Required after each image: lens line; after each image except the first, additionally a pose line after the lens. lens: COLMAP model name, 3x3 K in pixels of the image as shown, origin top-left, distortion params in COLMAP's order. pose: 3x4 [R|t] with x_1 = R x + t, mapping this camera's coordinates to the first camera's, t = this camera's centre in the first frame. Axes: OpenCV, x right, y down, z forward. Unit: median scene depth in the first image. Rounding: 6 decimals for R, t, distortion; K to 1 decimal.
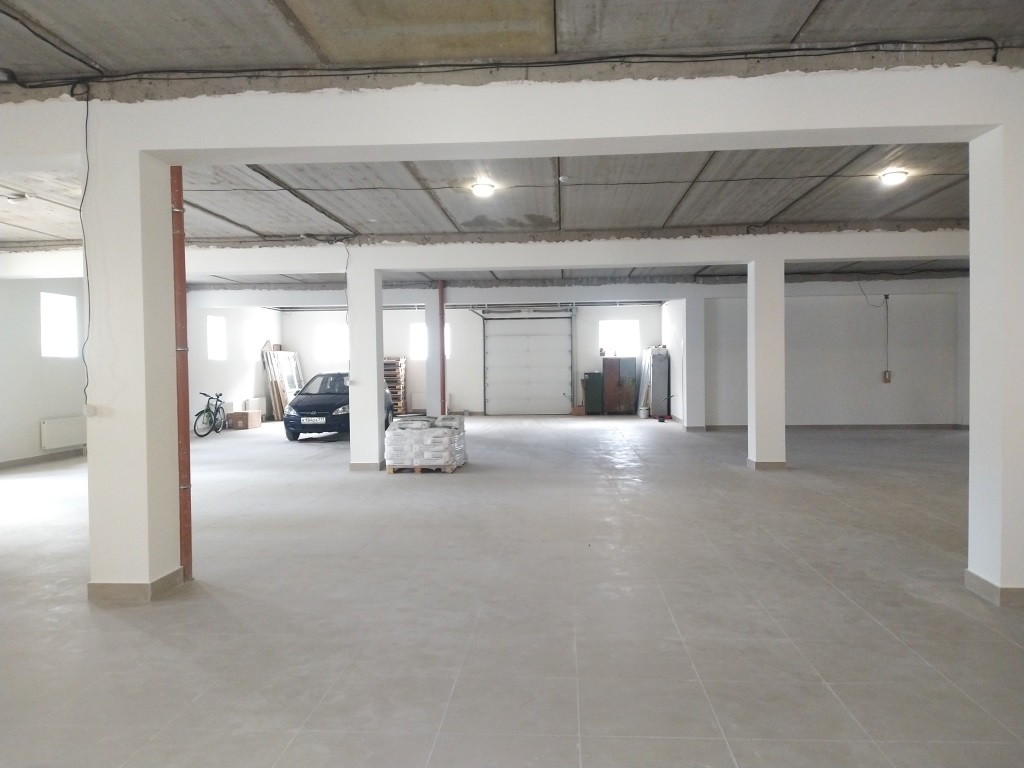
lens RADIAL K [[763.5, 0, 514.2], [0, 763.5, 380.3], [0, 0, 1]] dist [0.111381, -0.171995]
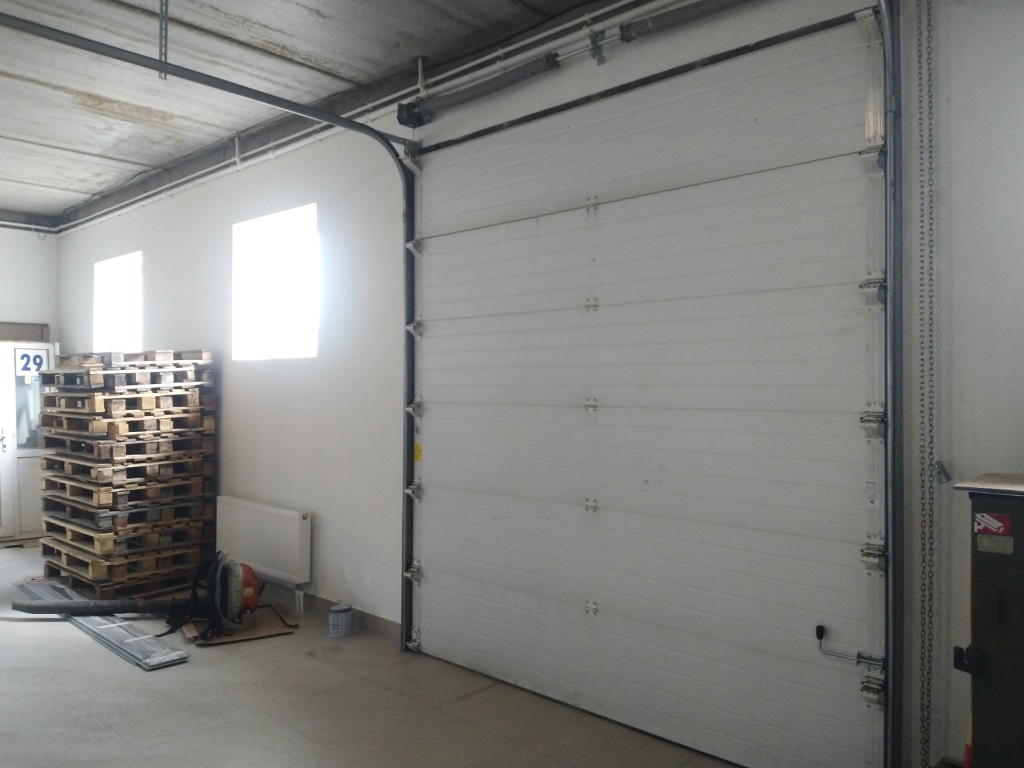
lens RADIAL K [[763.5, 0, 514.2], [0, 763.5, 380.3], [0, 0, 1]] dist [0.111381, -0.171995]
pose [[0.780657, 0.009840, -0.624883, 0.104929], [-0.021518, 0.999706, -0.011140, -0.020286], [0.624590, 0.022143, 0.780639, 0.866903]]
